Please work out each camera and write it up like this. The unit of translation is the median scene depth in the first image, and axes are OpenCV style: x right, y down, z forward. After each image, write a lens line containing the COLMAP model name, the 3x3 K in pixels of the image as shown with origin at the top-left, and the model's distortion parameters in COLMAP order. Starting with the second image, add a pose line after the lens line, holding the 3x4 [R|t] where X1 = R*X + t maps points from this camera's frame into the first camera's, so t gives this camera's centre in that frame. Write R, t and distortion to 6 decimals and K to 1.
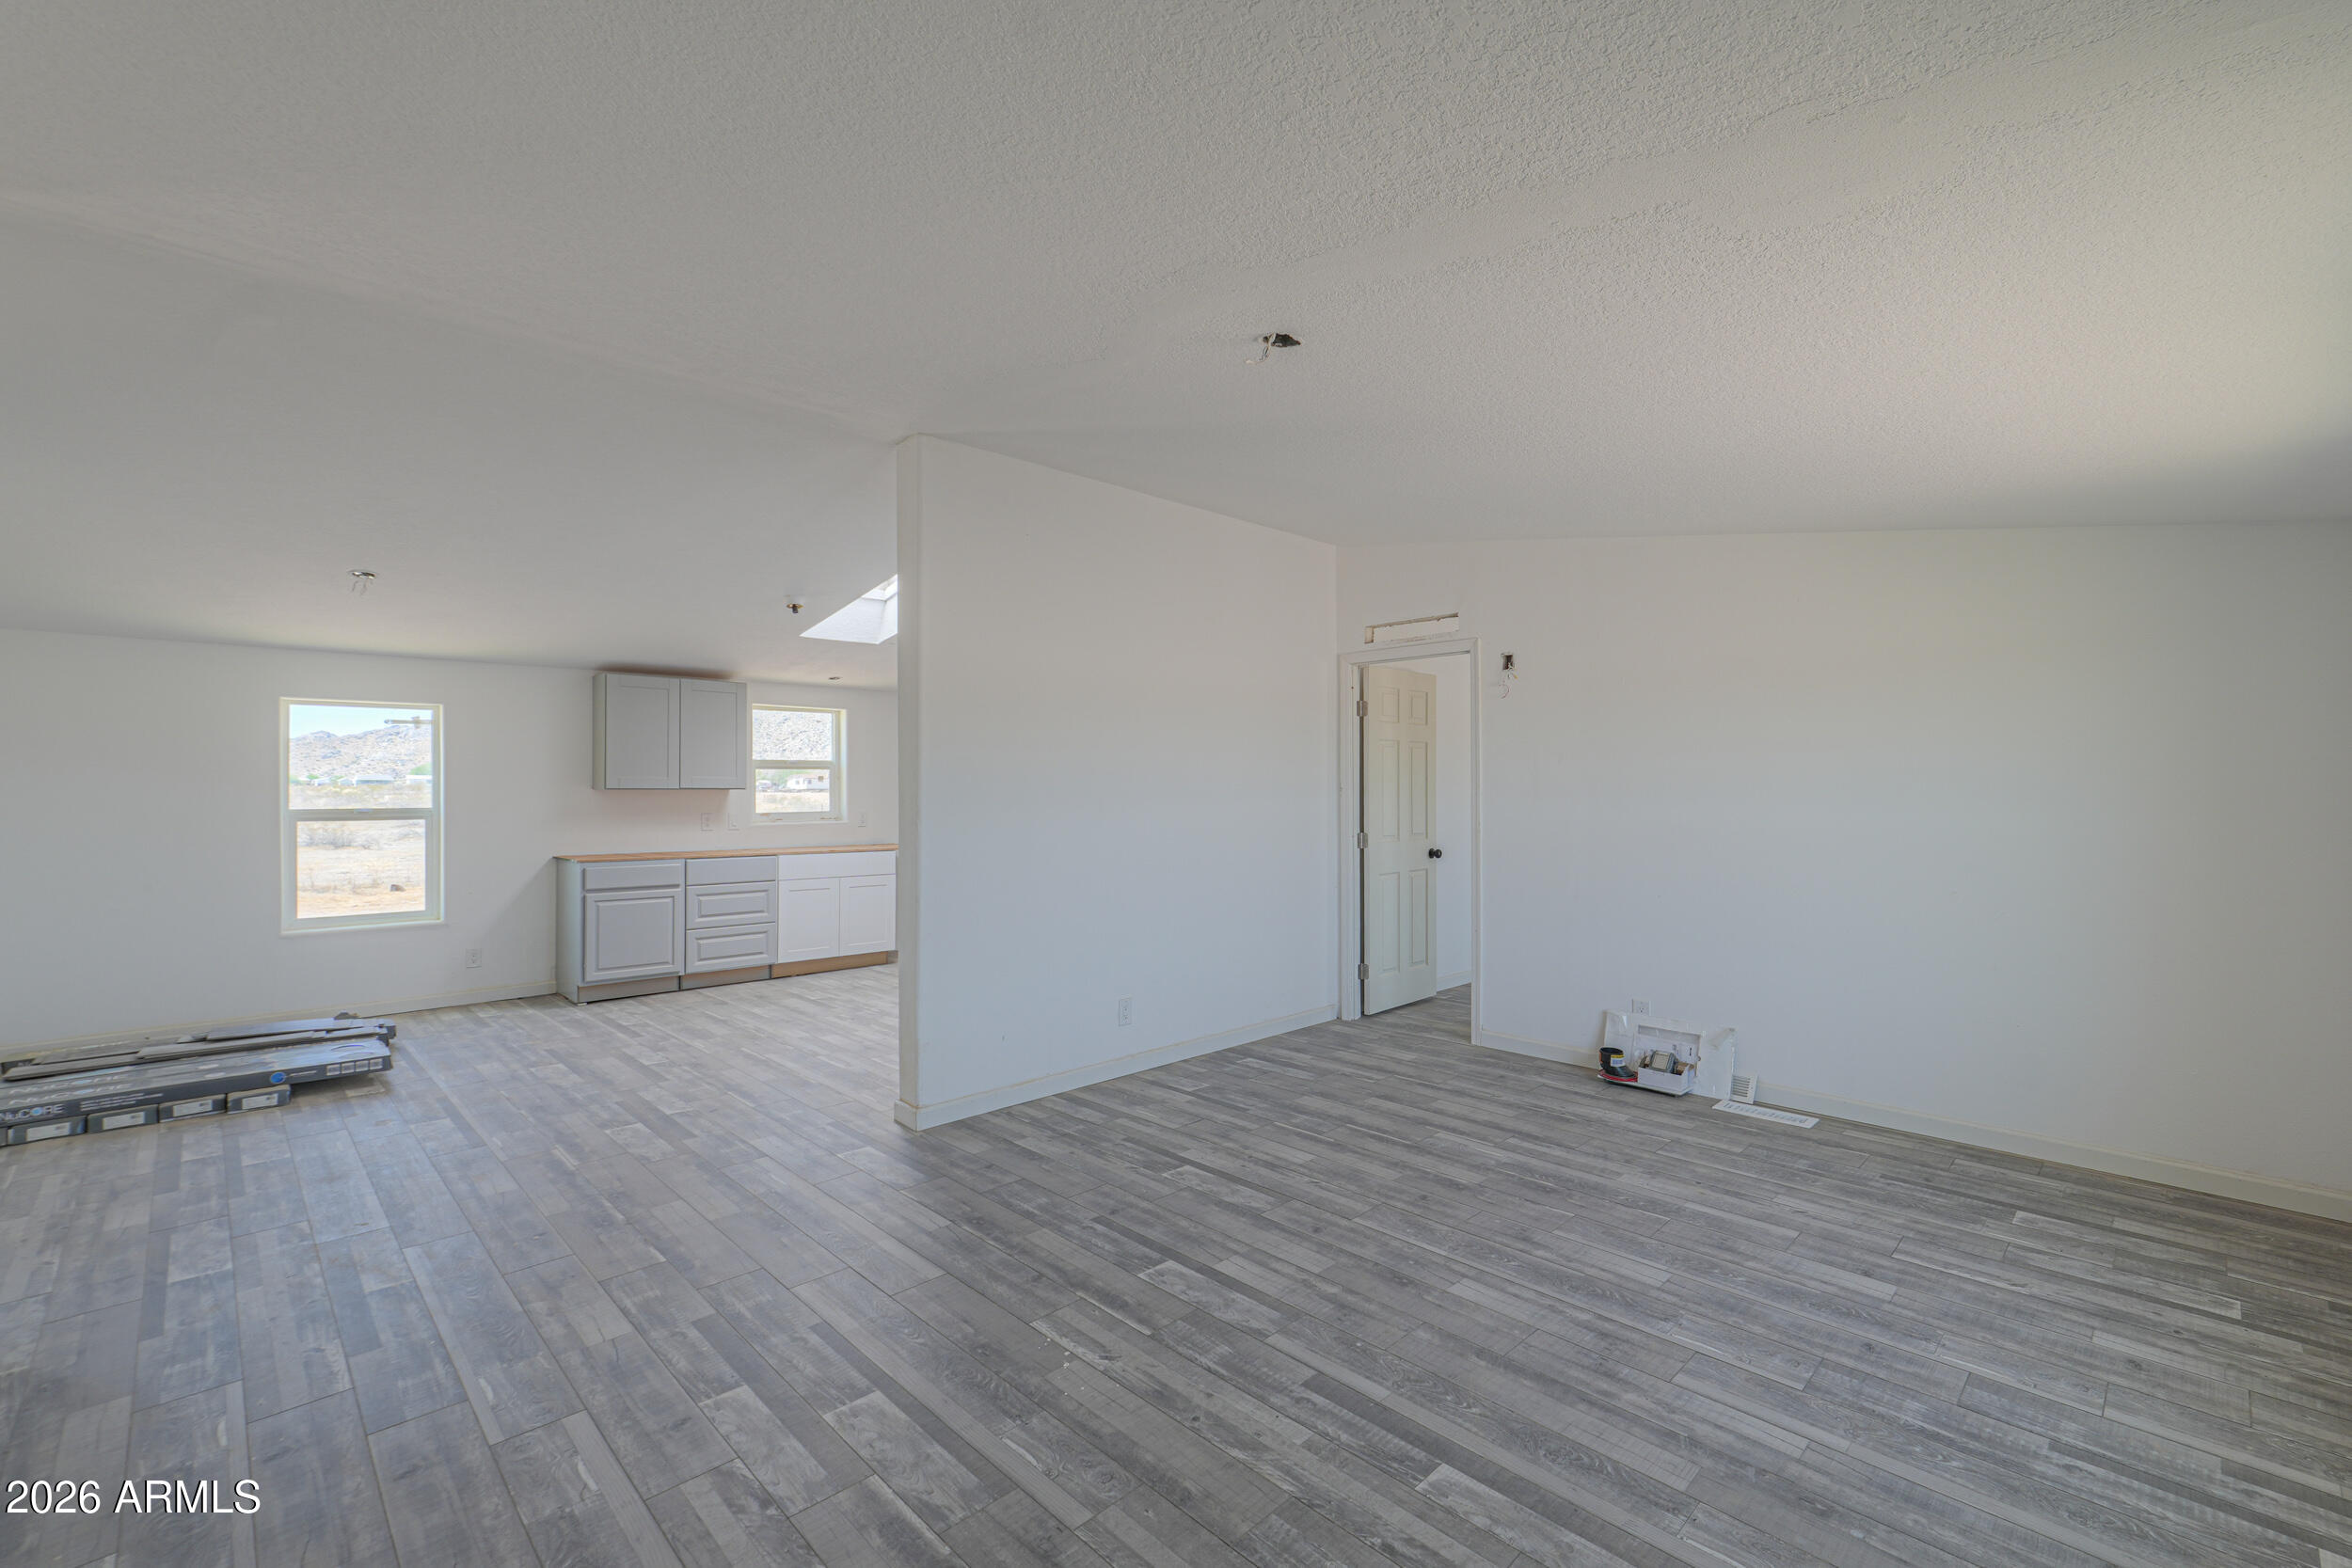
lens RADIAL K [[981.5, 0, 1168.7], [0, 981.5, 795.5], [0, 0, 1]] dist [-0.000518, 0.000618]
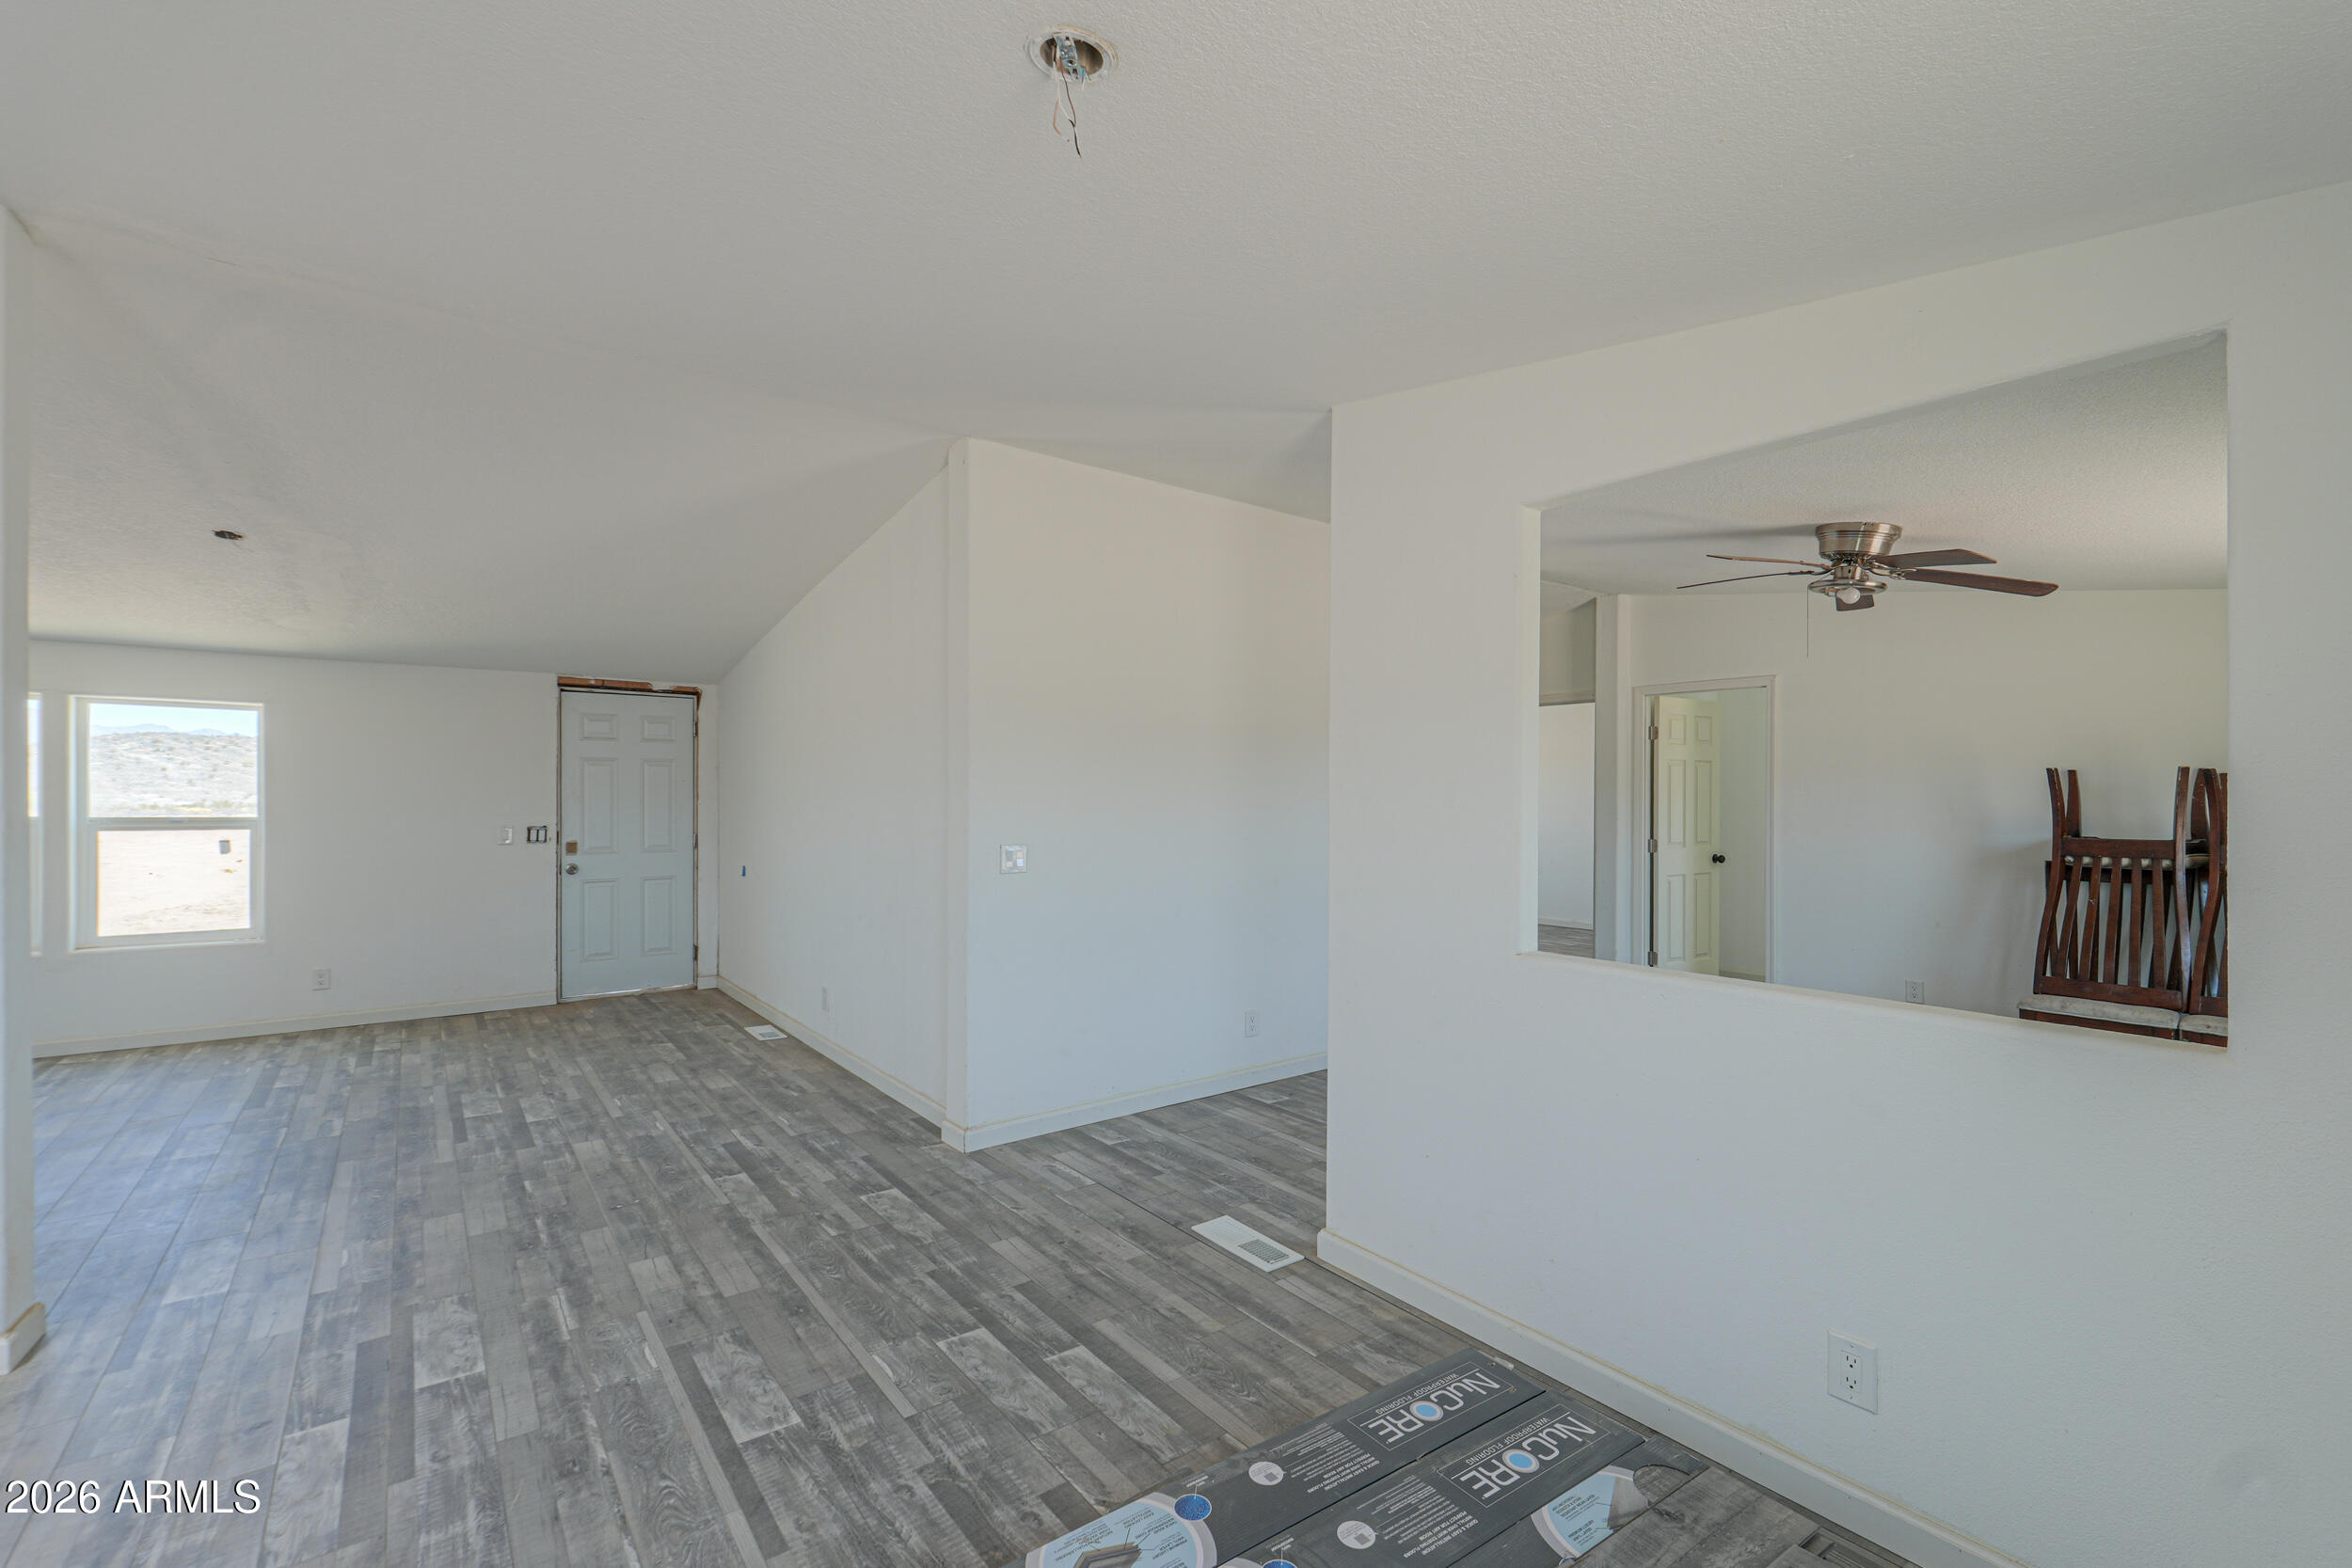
lens RADIAL K [[981.5, 0, 1199.0], [0, 981.5, 802.3], [0, 0, 1]] dist [-0.000518, 0.000618]
pose [[-0.995255, 0.000568, 0.097297, -0.703172], [0.002384, 0.999825, 0.018557, -0.012580], [-0.097270, 0.018701, -0.995082, 1.017274]]
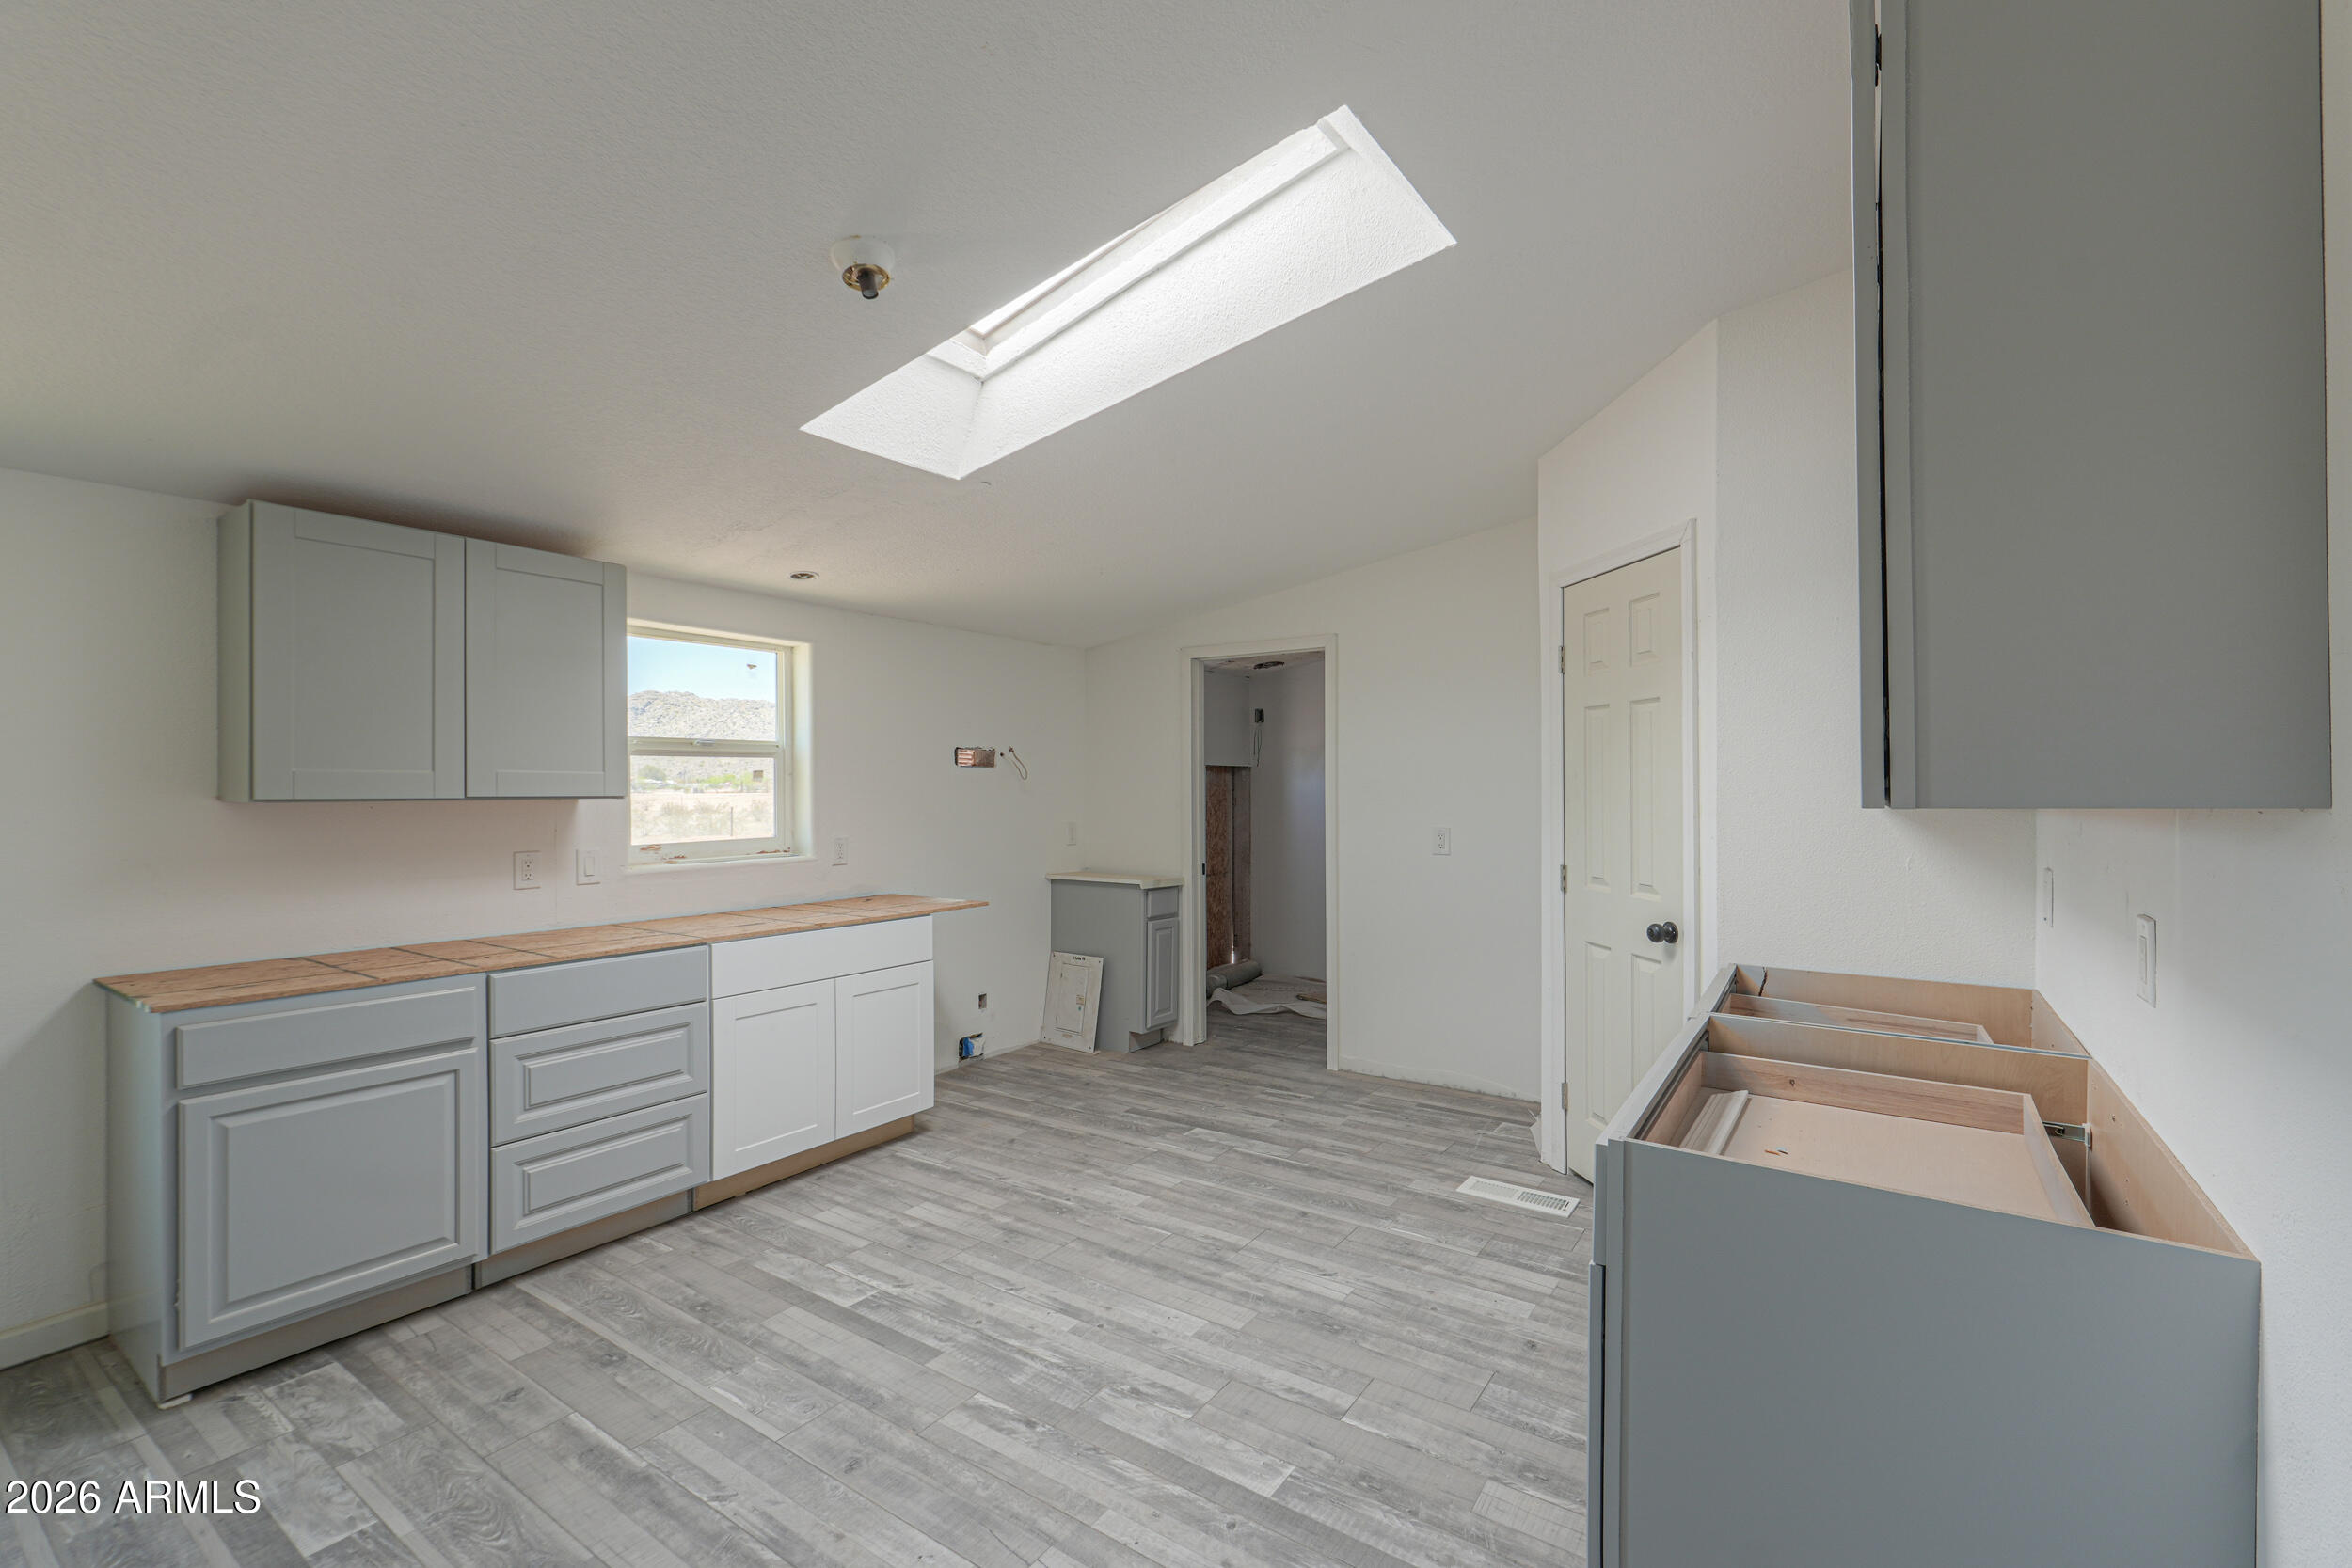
lens RADIAL K [[981.5, 0, 1184.5], [0, 981.5, 797.7], [0, 0, 1]] dist [-0.000518, 0.000618]
pose [[0.978428, -0.004845, 0.206531, -0.330024], [0.004651, 0.999988, 0.001421, -0.007252], [-0.206535, -0.000430, 0.978439, 0.610354]]
